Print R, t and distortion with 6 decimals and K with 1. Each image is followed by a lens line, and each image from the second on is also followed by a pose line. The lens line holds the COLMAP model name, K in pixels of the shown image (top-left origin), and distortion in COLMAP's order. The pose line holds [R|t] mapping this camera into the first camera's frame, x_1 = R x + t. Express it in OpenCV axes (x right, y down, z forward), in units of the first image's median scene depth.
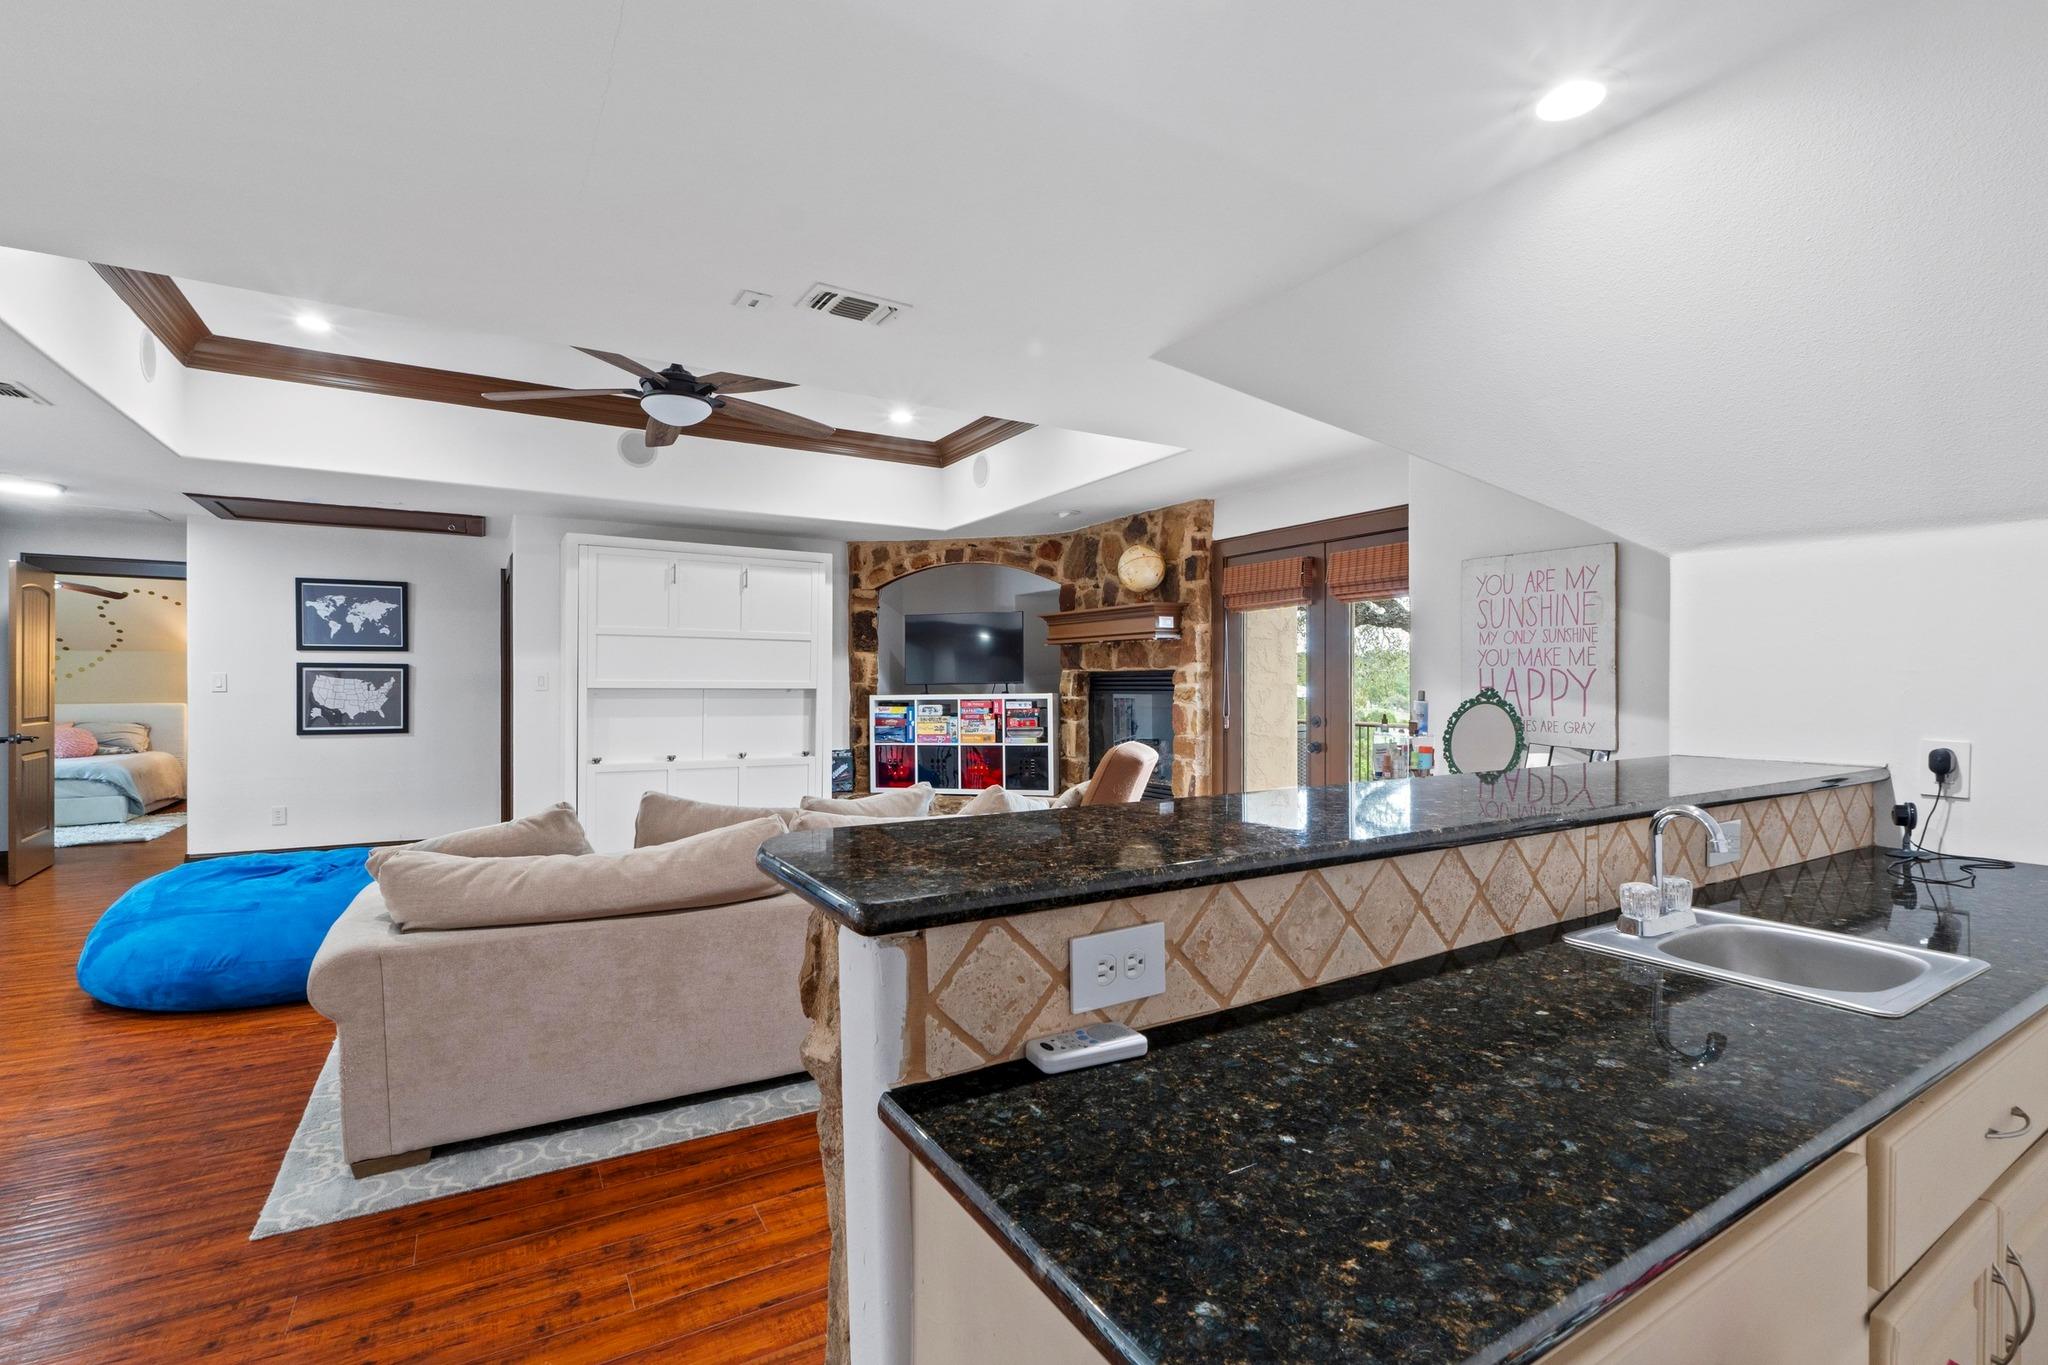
lens RADIAL K [[915.6, 0, 1011.2], [0, 915.6, 680.3], [0, 0, 1]] dist [-0.003193, -0.000561]
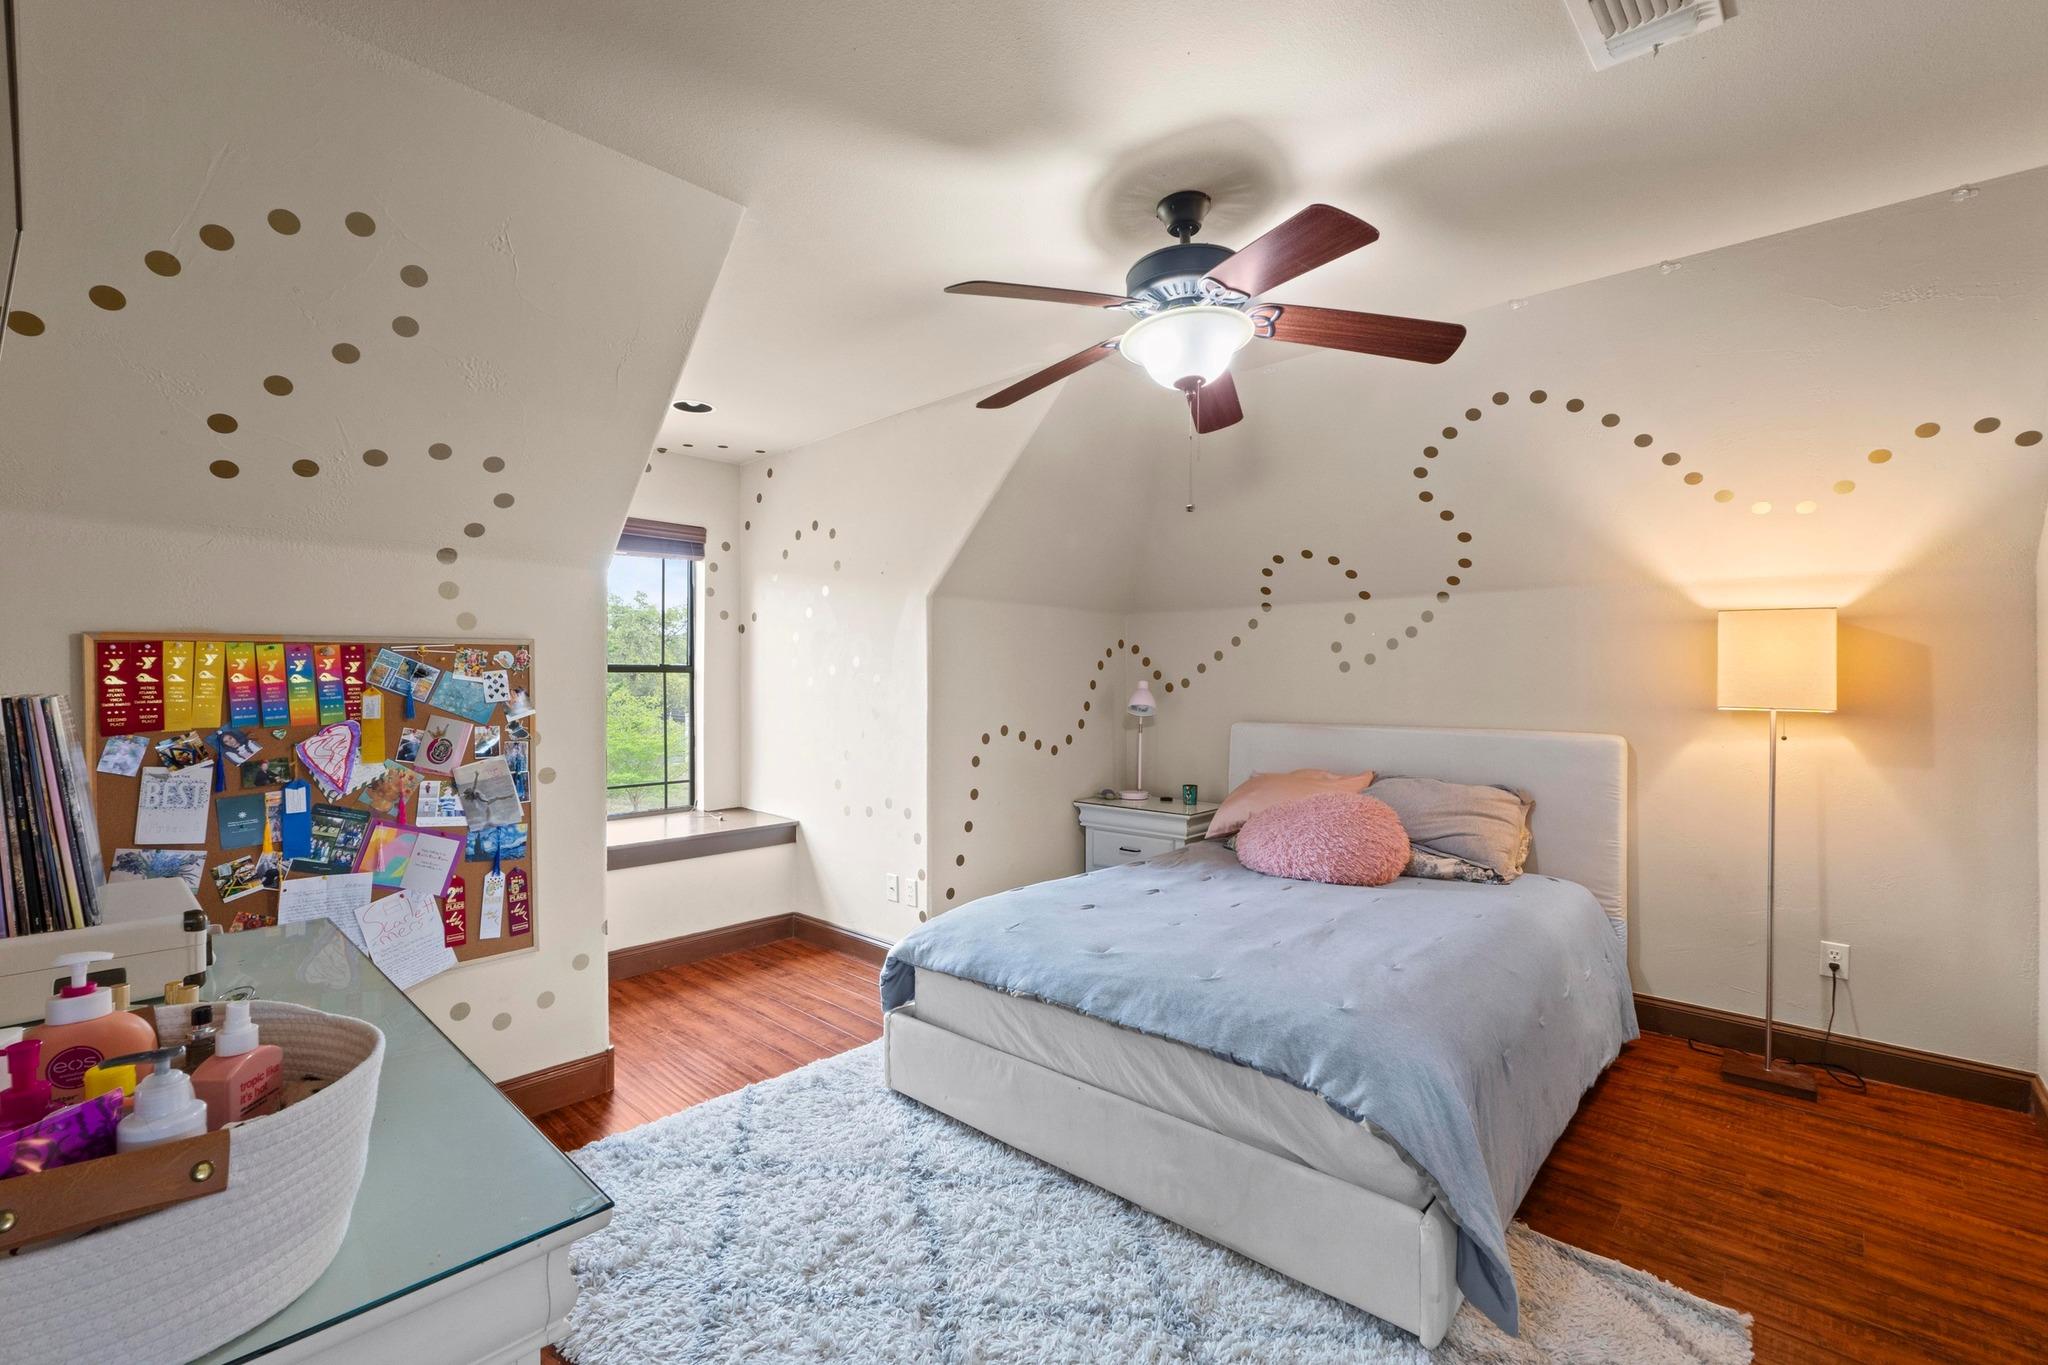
lens RADIAL K [[880.1, 0, 1017.2], [0, 880.1, 678.3], [0, 0, 1]] dist [-0.002638, -0.000617]
pose [[0.289187, 0.002825, -0.957268, -0.558543], [-0.001083, 0.999996, 0.002624, 0.002489], [0.957272, 0.000278, 0.289189, 0.587286]]
